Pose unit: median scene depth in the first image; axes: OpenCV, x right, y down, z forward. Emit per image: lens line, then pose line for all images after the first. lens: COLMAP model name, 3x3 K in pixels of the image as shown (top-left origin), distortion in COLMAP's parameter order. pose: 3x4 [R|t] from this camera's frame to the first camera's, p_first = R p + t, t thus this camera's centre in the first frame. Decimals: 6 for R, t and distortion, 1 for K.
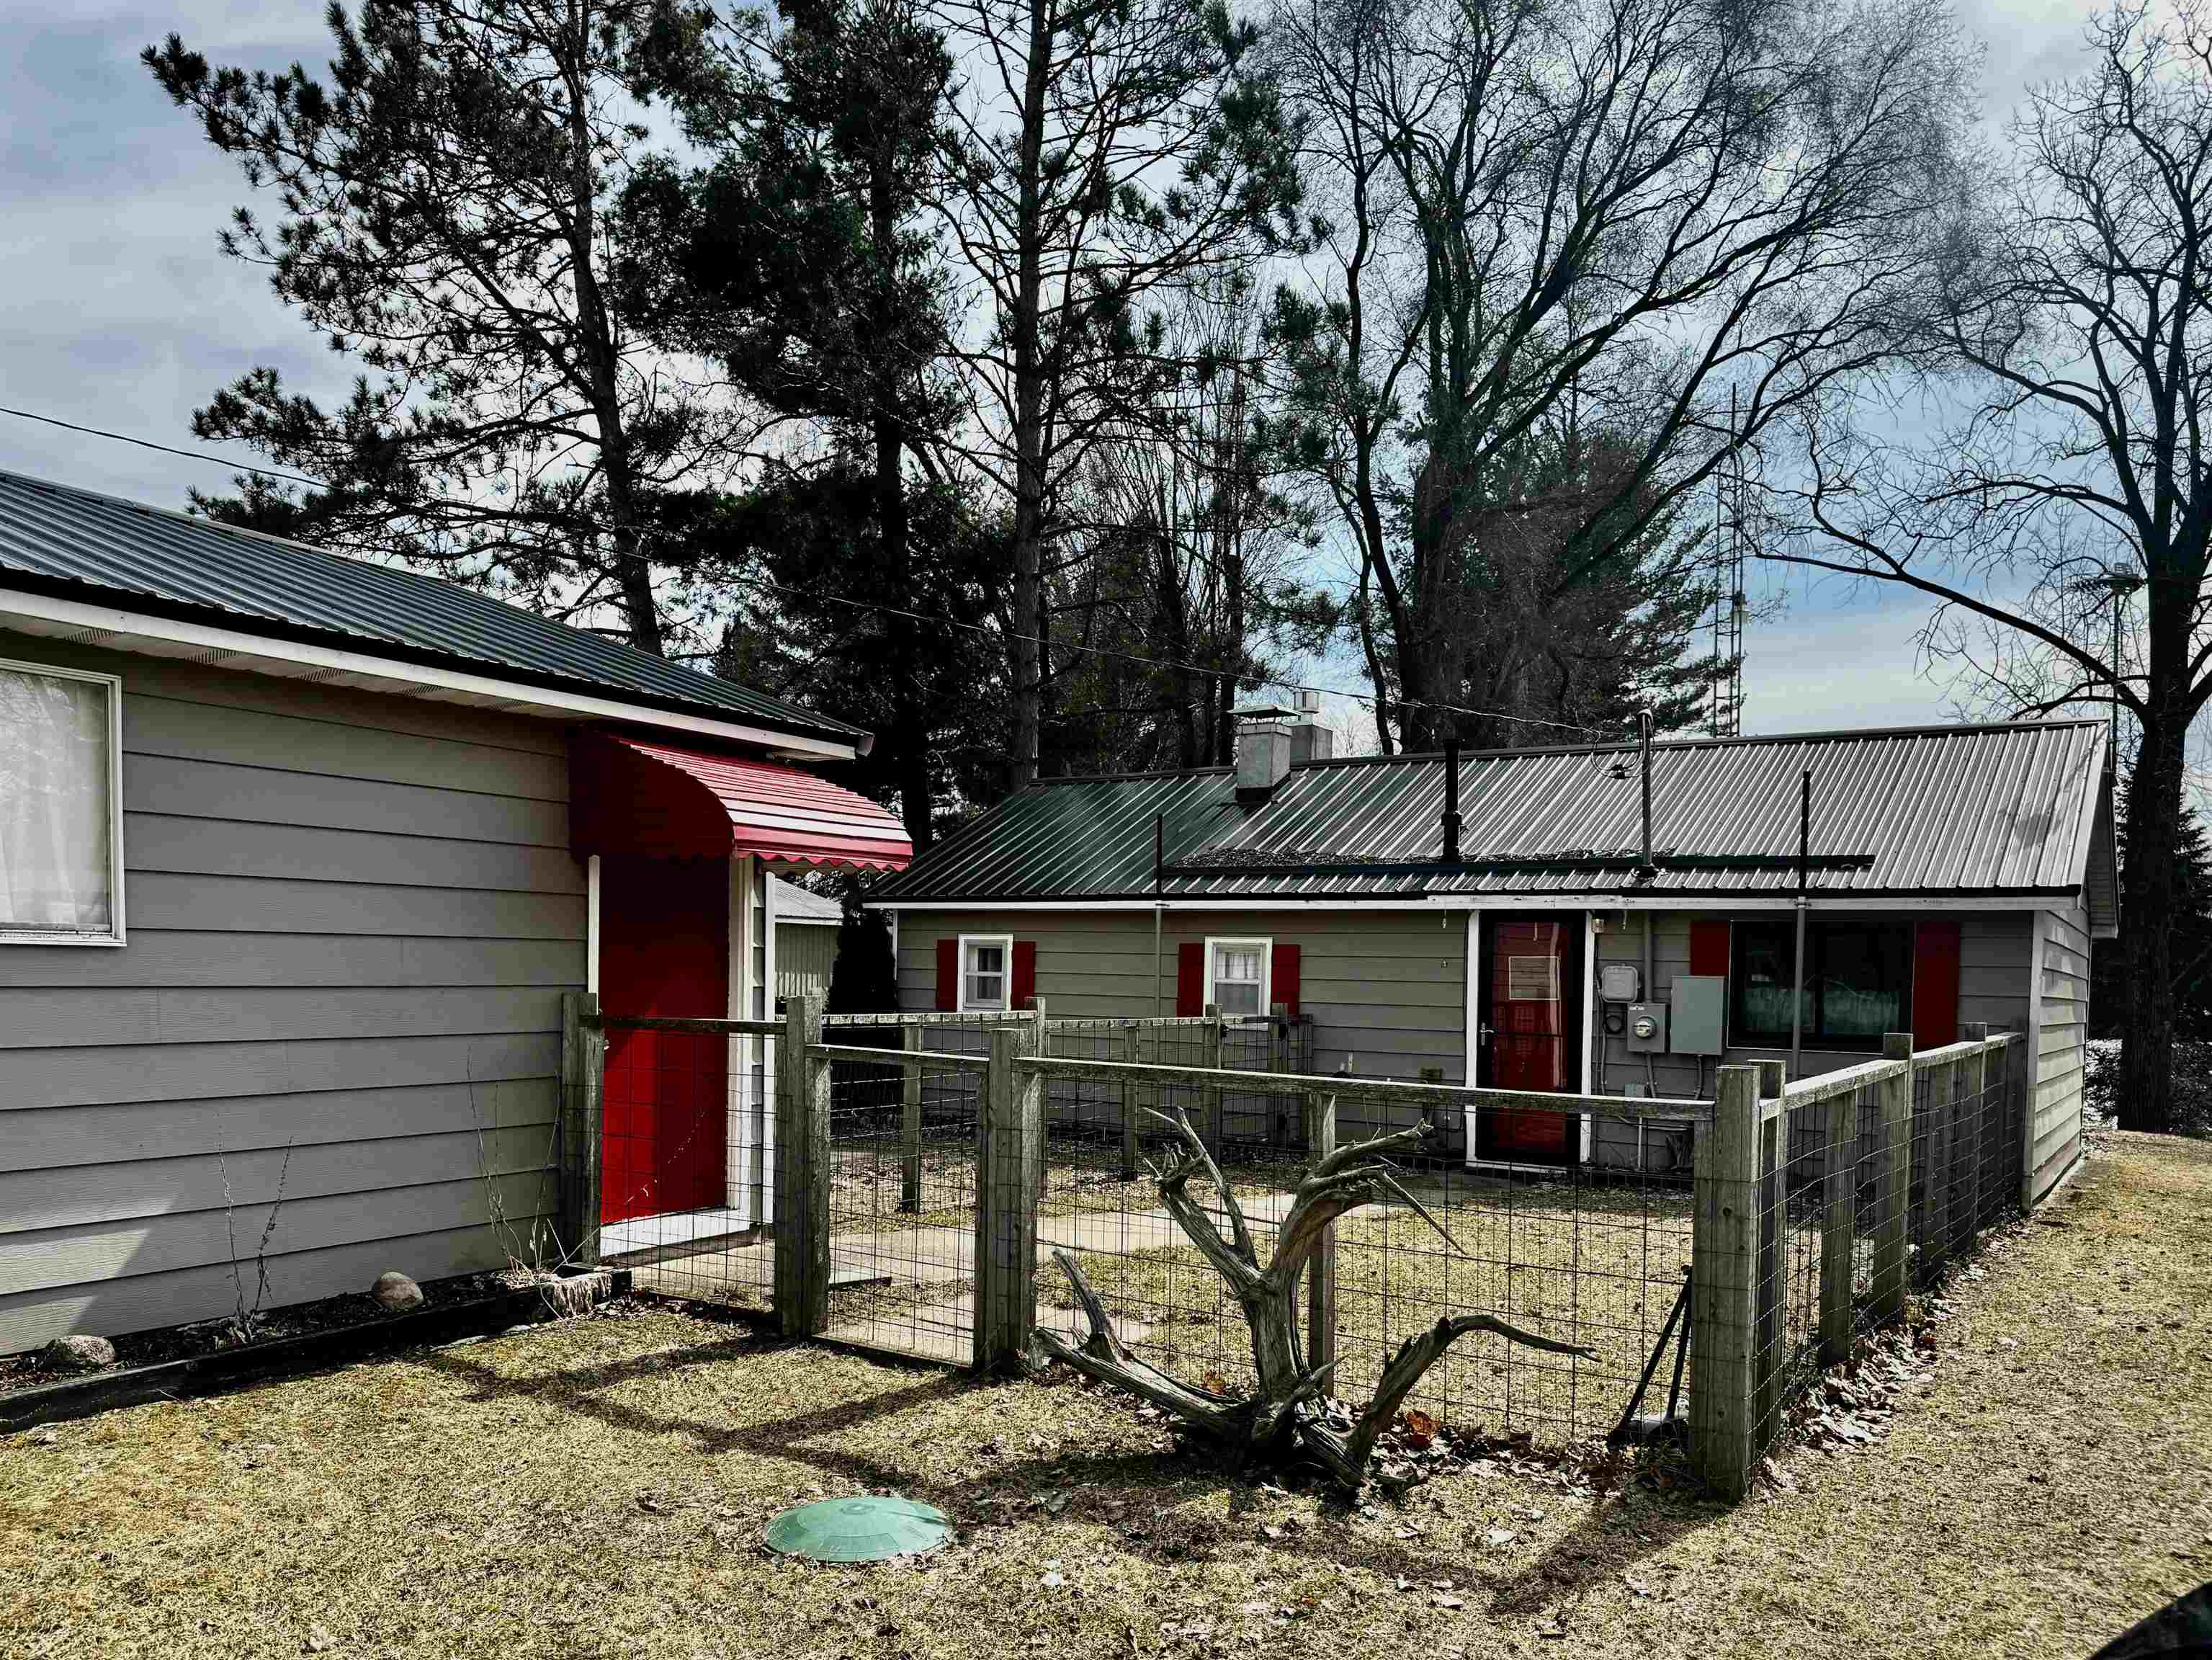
lens RADIAL K [[1714.4, 0, 1106.8], [0, 1714.4, 1036.4], [0, 0, 1]] dist [0.006098, -0.005658]
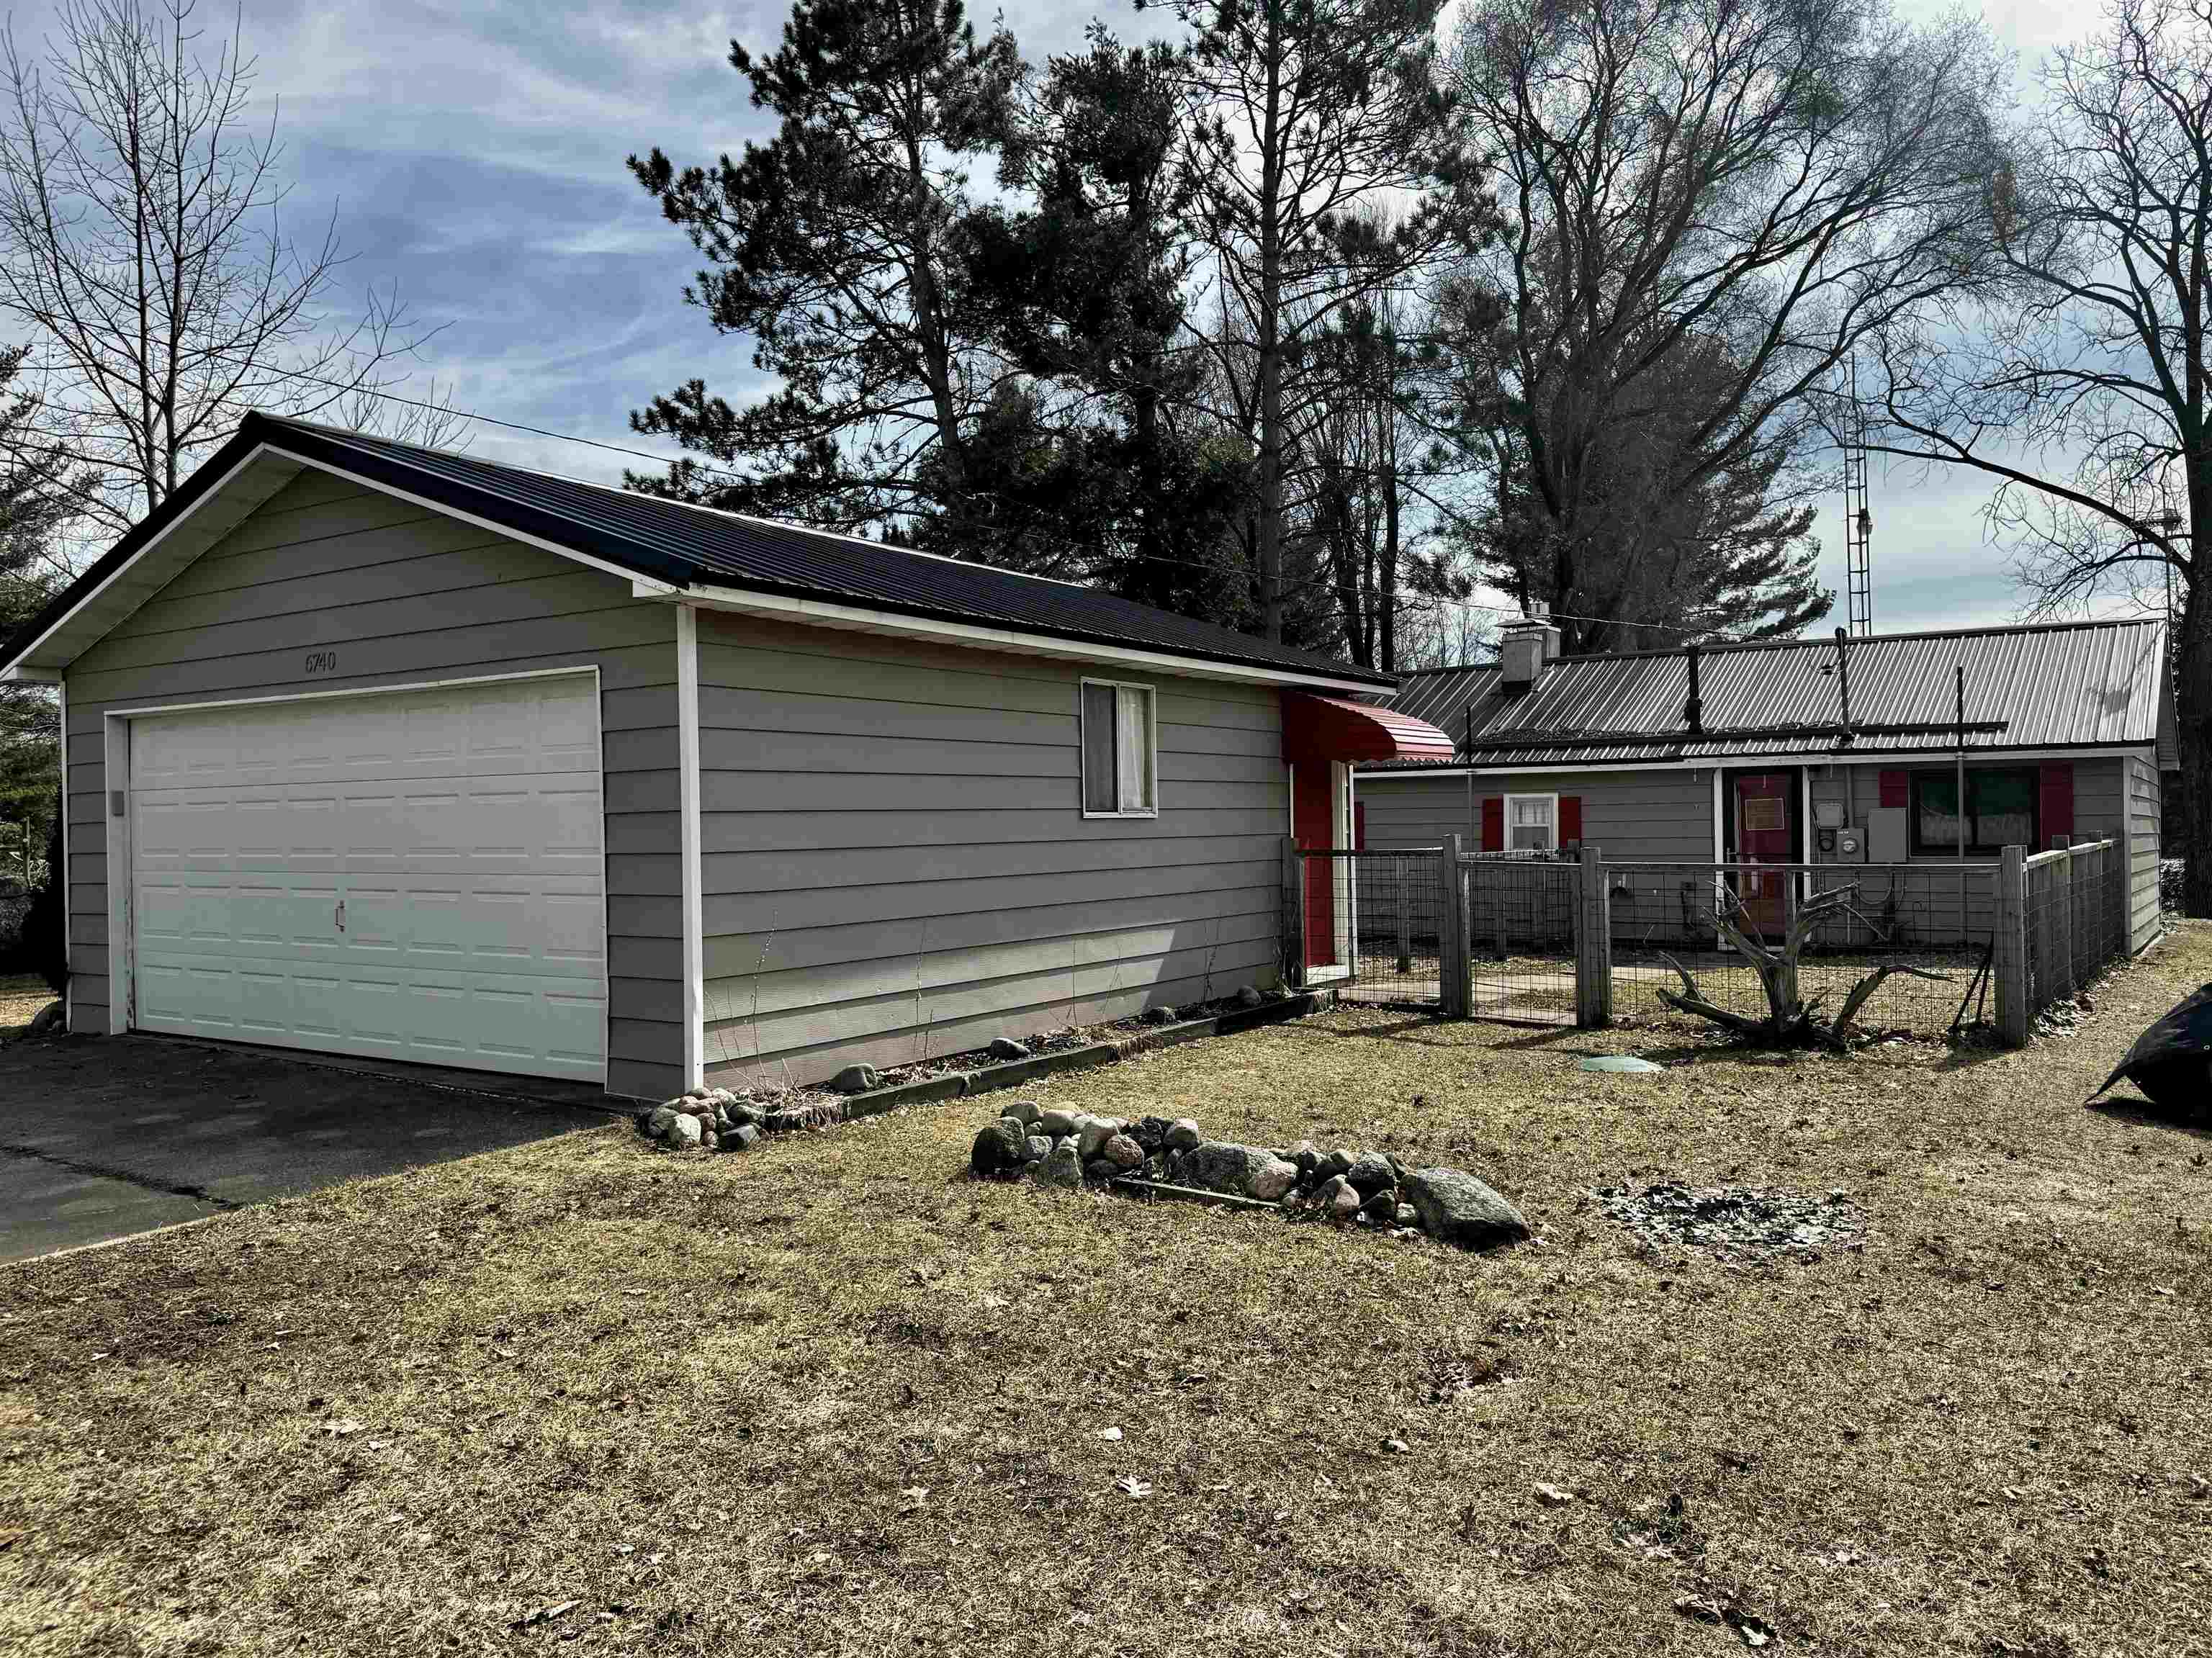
lens RADIAL K [[1692.3, 0, 1106.0], [0, 1692.3, 829.0], [0, 0, 1]] dist [-0.002036, -0.001702]
pose [[0.998853, -0.035152, -0.032516, -0.145134], [0.033847, 0.998633, -0.039842, 0.009106], [0.033872, 0.038695, 0.998677, -0.241776]]
